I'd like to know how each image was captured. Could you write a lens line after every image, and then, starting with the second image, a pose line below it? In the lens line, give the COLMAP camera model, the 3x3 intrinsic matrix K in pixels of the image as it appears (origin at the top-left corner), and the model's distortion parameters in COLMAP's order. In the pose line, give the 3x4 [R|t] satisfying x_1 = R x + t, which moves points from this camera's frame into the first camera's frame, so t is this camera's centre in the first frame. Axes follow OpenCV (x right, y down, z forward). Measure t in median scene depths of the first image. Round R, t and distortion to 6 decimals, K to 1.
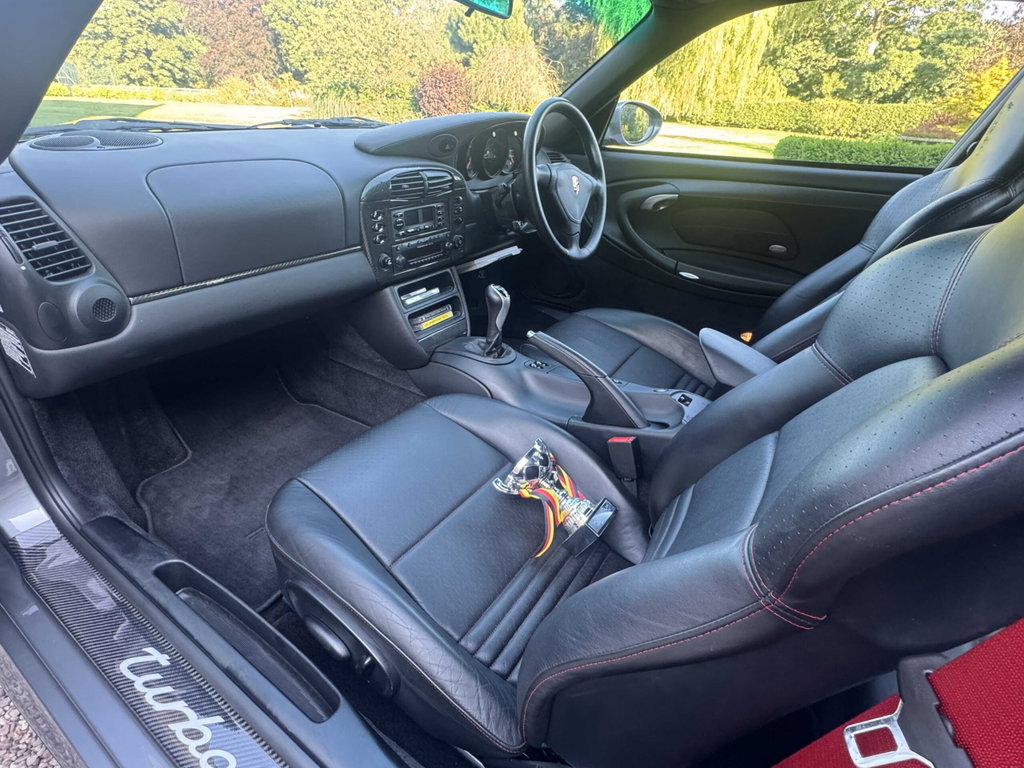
lens RADIAL K [[509.8, 0, 506.7], [0, 509.8, 382.9], [0, 0, 1]] dist [0.002143, -0.000944]
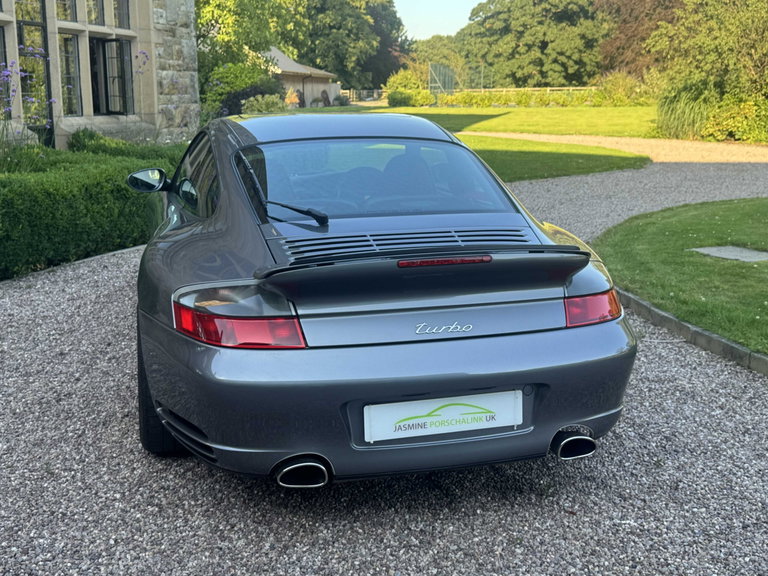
lens RADIAL K [[892.0, 0, 380.2], [0, 892.0, 283.3], [0, 0, 1]] dist [0.067675, 0.000000]
pose [[0.749038, 0.095561, -0.655600, 2.918654], [-0.281395, 0.941741, -0.184230, 0.782858], [0.599800, 0.322478, 0.732290, -1.940232]]
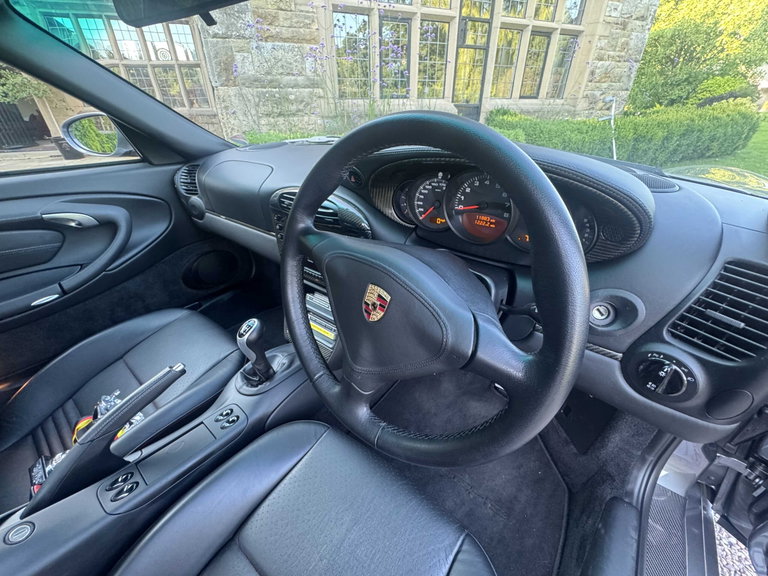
lens RADIAL K [[308.2, 0, 383.0], [0, 308.2, 286.3], [0, 0, 1]] dist [-0.003870, 0.000332]
pose [[-0.085544, 0.462739, -0.882358, 0.313164], [-0.462752, 0.765835, 0.446494, -0.505528], [0.882351, 0.446508, 0.148621, 0.907608]]
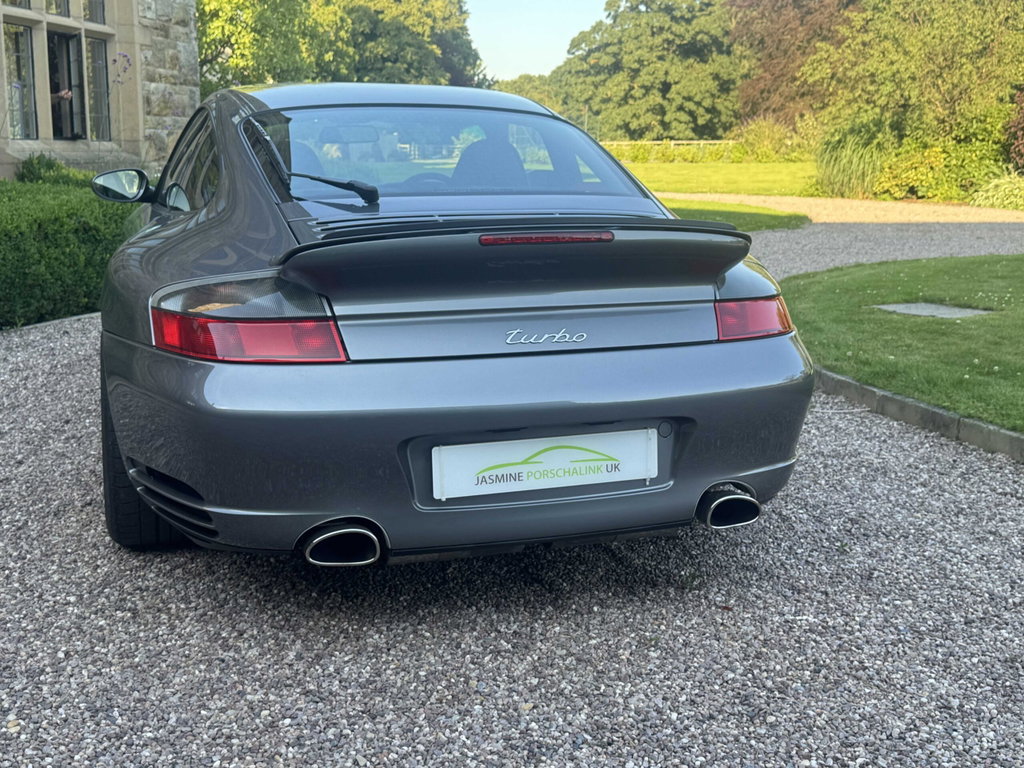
lens RADIAL K [[1189.4, 0, 512.9], [0, 1189.4, 384.6], [0, 0, 1]] dist [0.067675, 0.000000]
pose [[0.782230, 0.080827, -0.617724, 2.827765], [-0.266080, 0.939906, -0.213956, 0.972472], [0.563309, 0.331727, 0.756730, -1.746735]]
